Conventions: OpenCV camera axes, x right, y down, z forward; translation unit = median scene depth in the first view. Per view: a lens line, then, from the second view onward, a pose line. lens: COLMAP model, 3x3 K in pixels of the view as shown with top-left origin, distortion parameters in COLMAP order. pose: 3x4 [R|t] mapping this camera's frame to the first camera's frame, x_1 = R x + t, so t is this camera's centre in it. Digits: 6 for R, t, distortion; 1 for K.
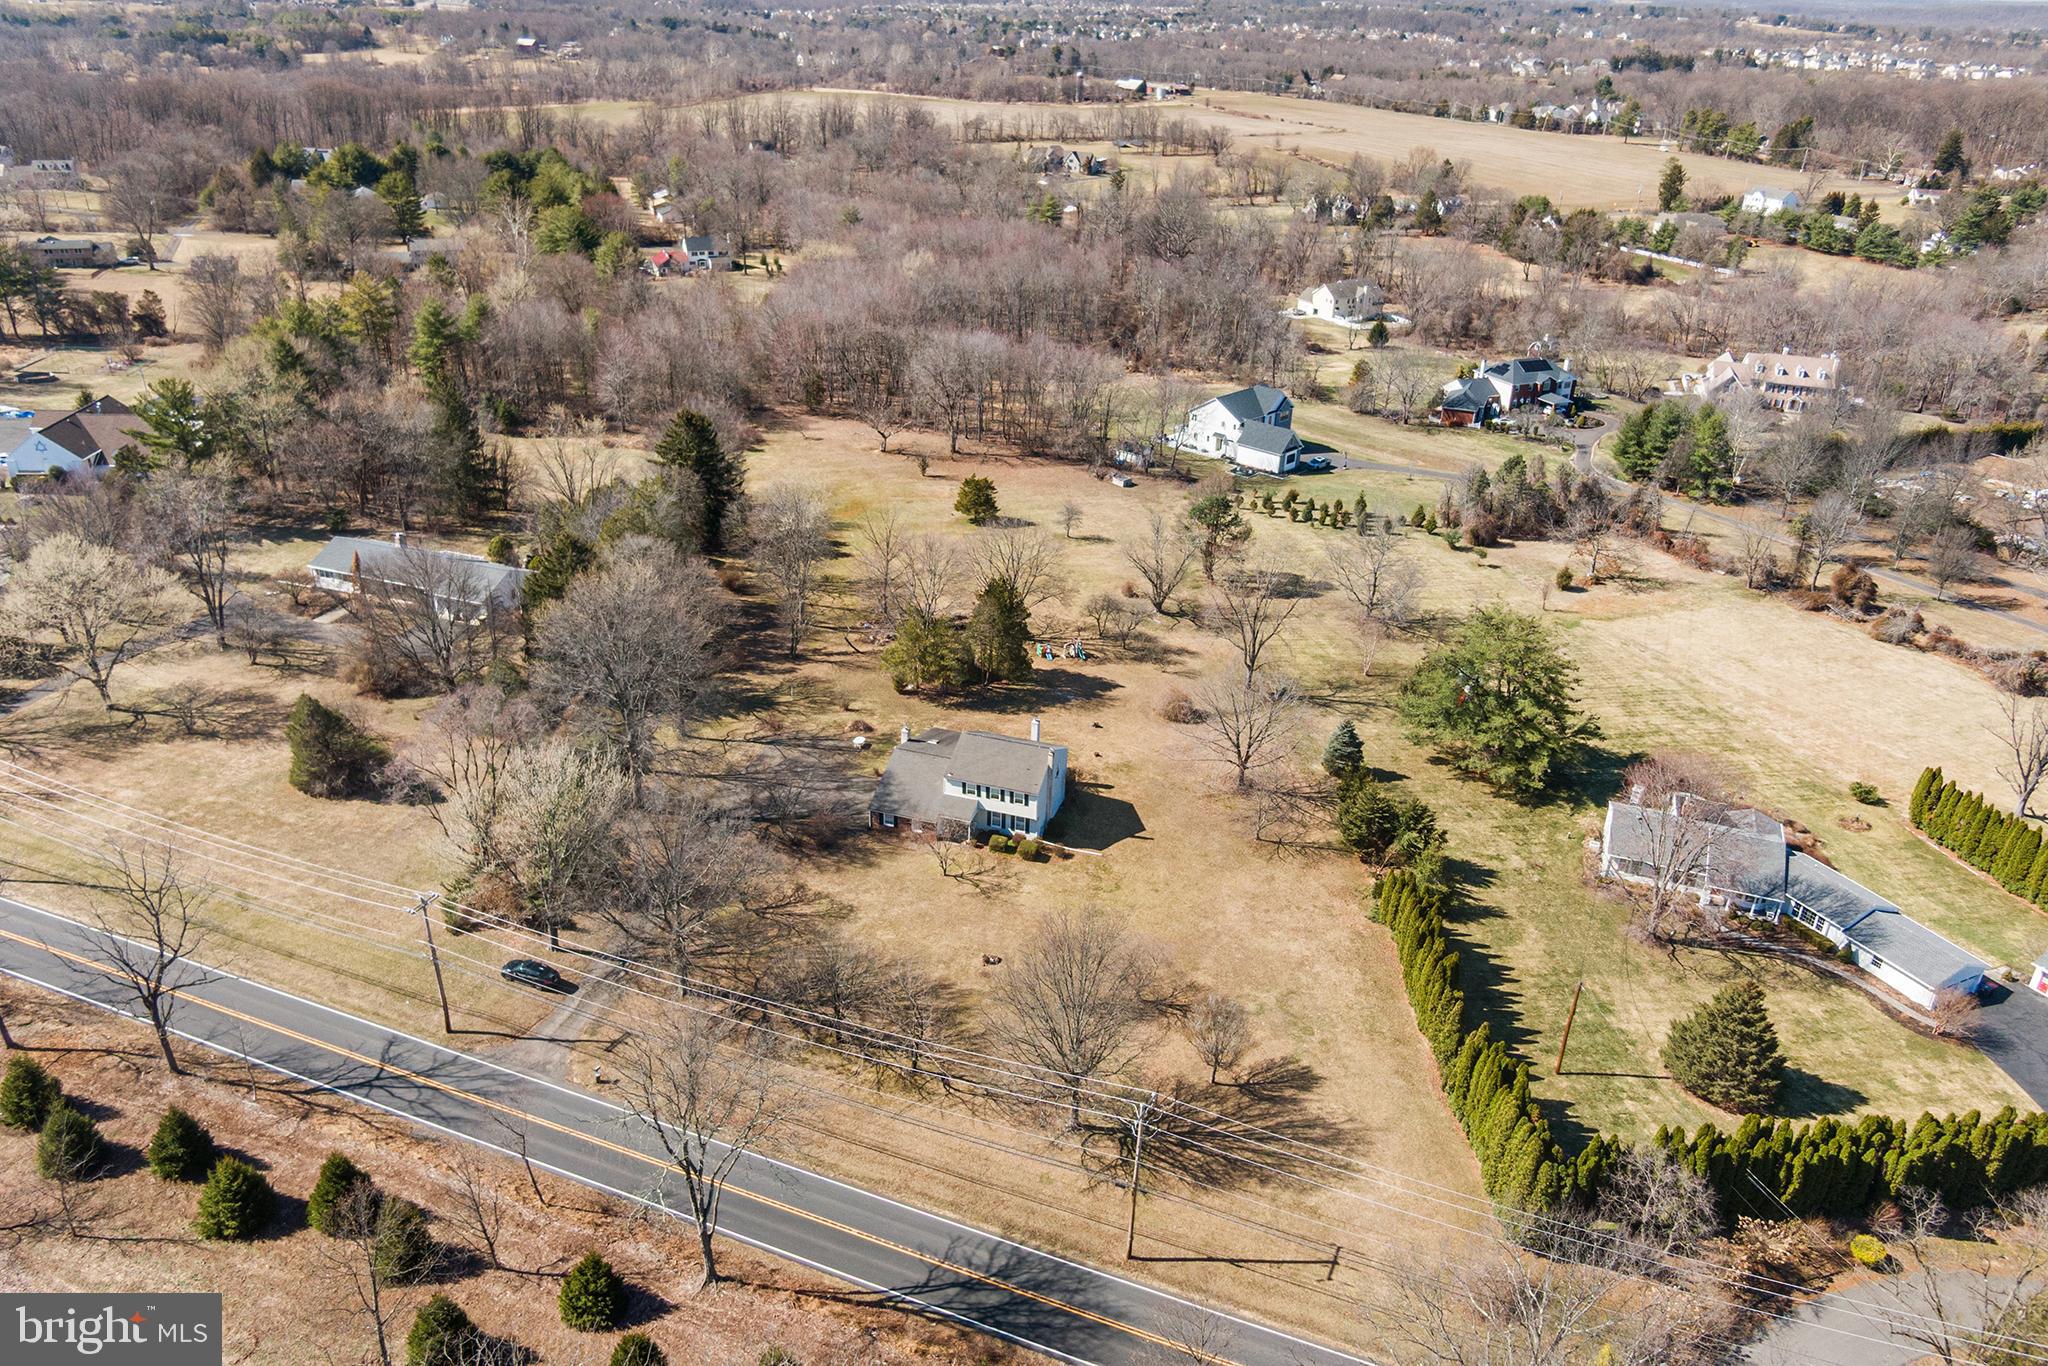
lens RADIAL K [[1376.3, 0, 1024.0], [0, 1376.3, 683.0], [0, 0, 1]] dist [0.016023, -0.030303]
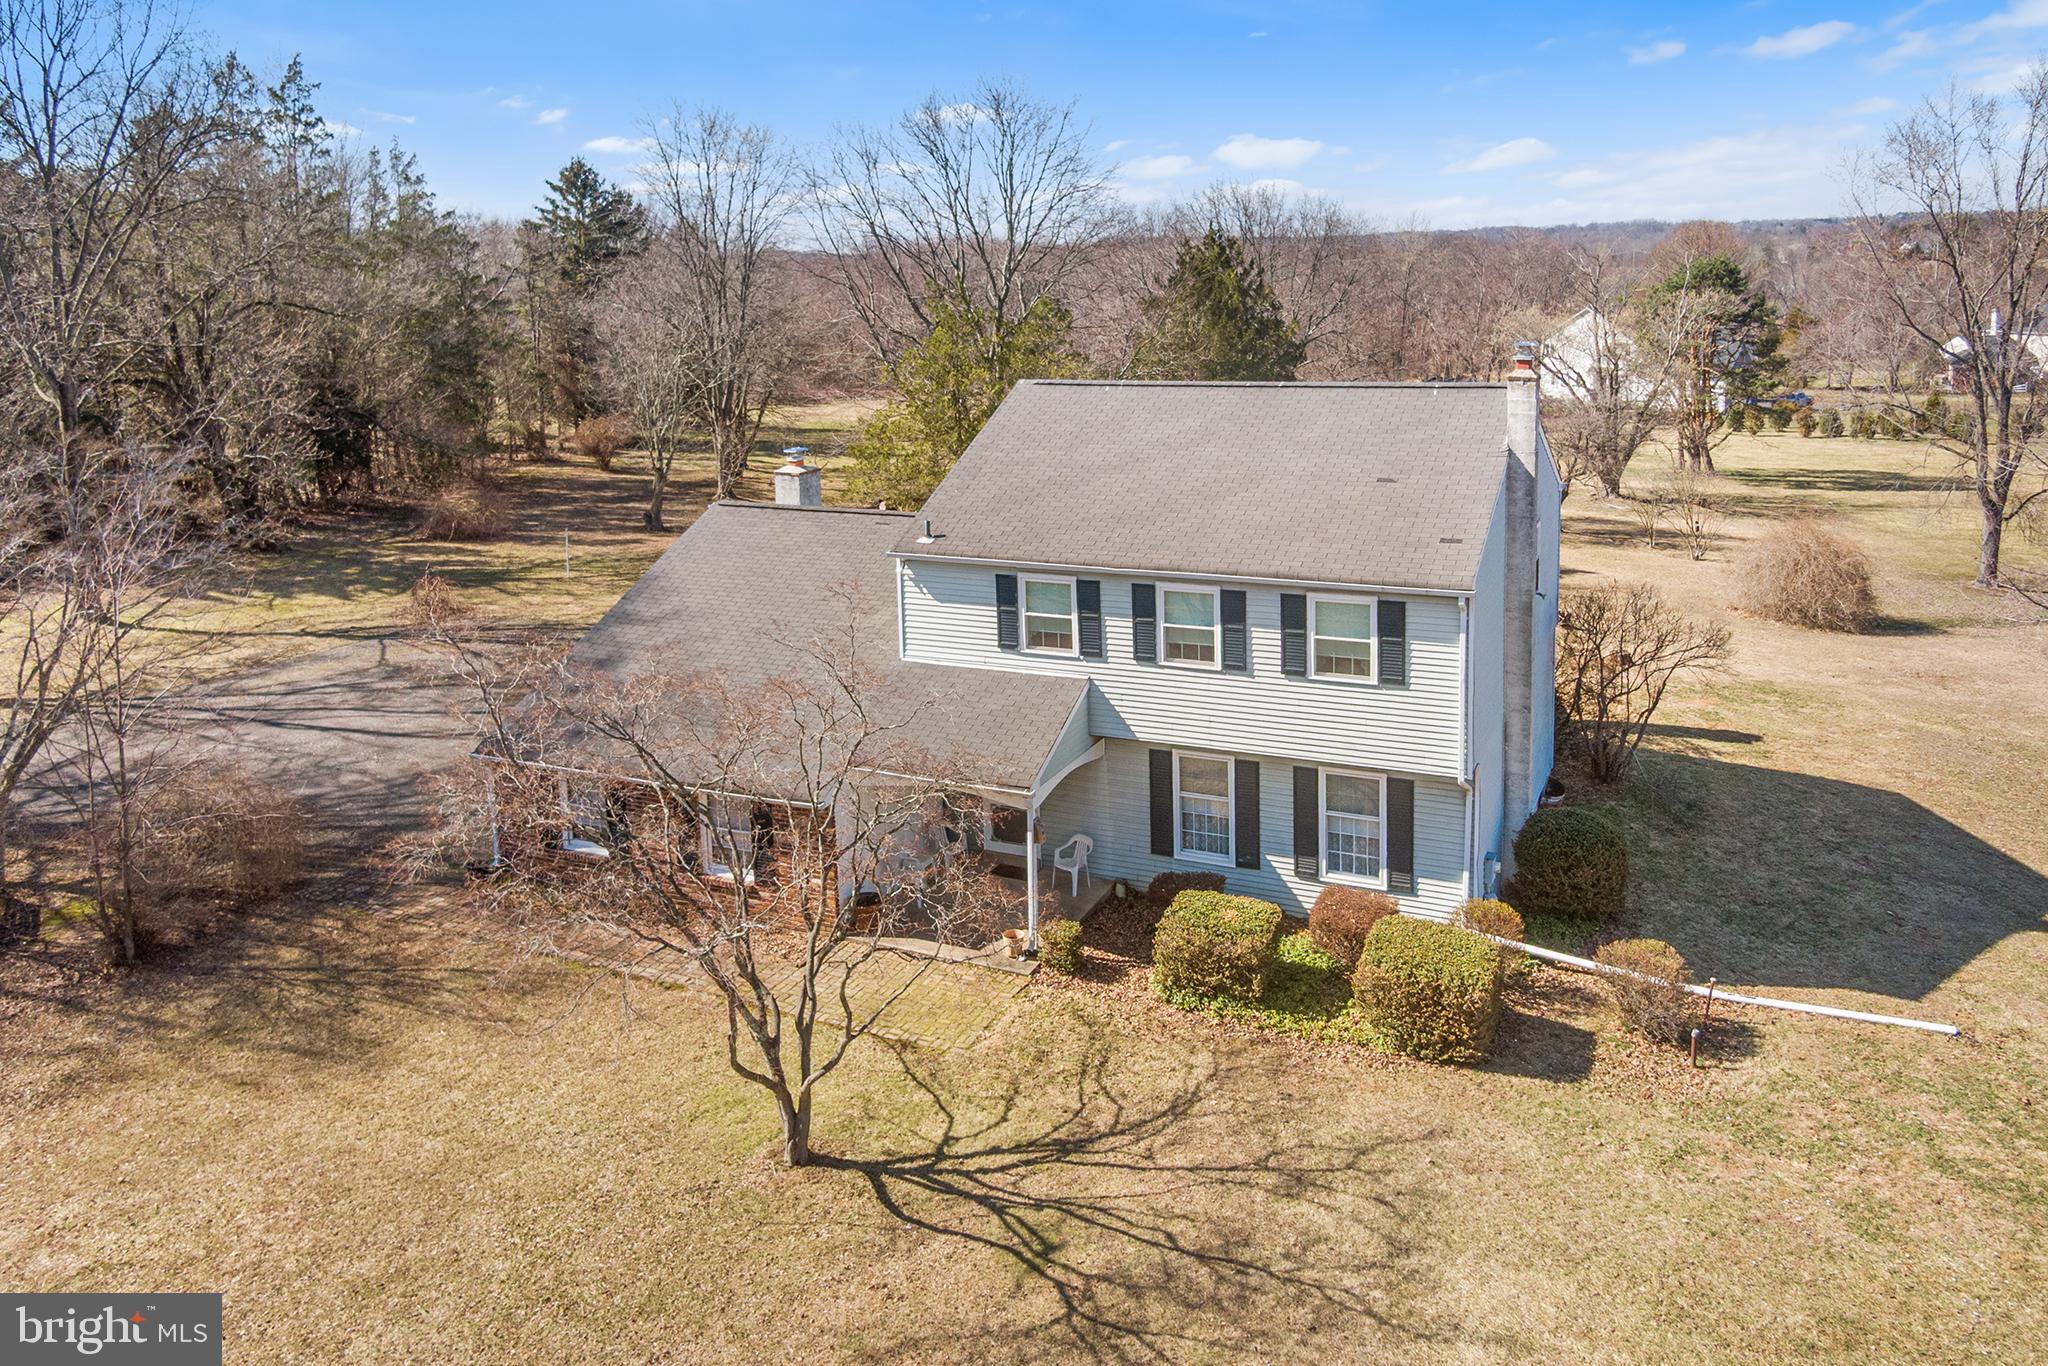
lens RADIAL K [[1542.3, 0, 1040.1], [0, 1542.3, 445.0], [0, 0, 1]] dist [0.004728, -0.012807]
pose [[0.988429, -0.044632, -0.144969, -0.006332], [-0.005010, 0.945601, -0.325289, 0.068879], [0.151601, 0.322252, 0.934436, 0.471538]]
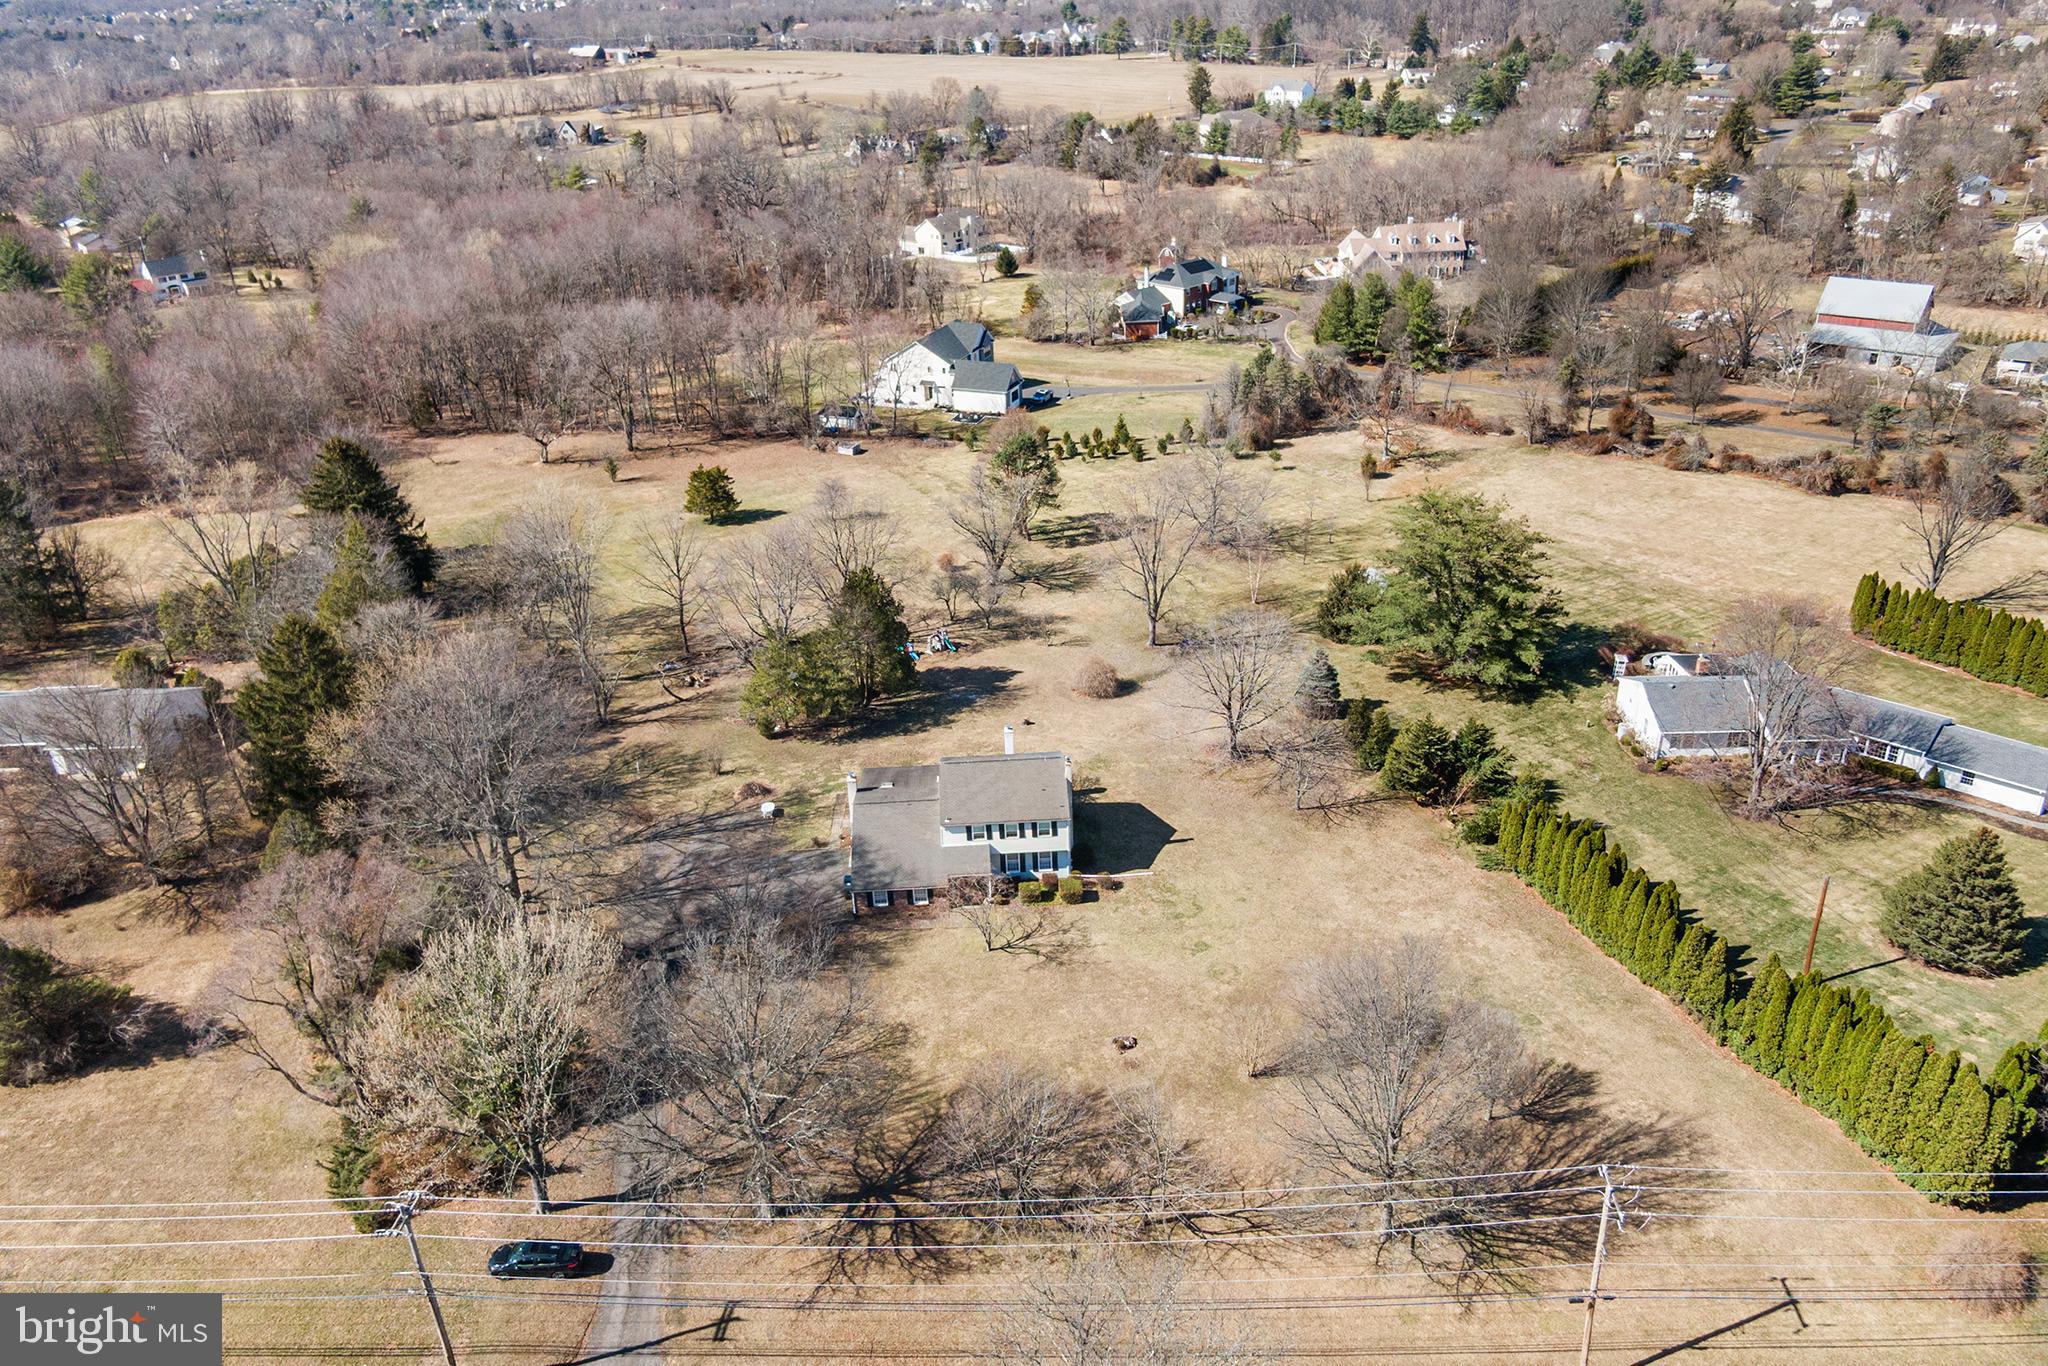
lens RADIAL K [[1465.1, 0, 1024.0], [0, 1465.1, 683.0], [0, 0, 1]] dist [0.013729, -0.022149]
pose [[0.938039, -0.210801, 0.275038, -0.127809], [0.209829, 0.977171, 0.033307, -0.014868], [-0.275780, 0.026468, 0.960856, 0.120202]]
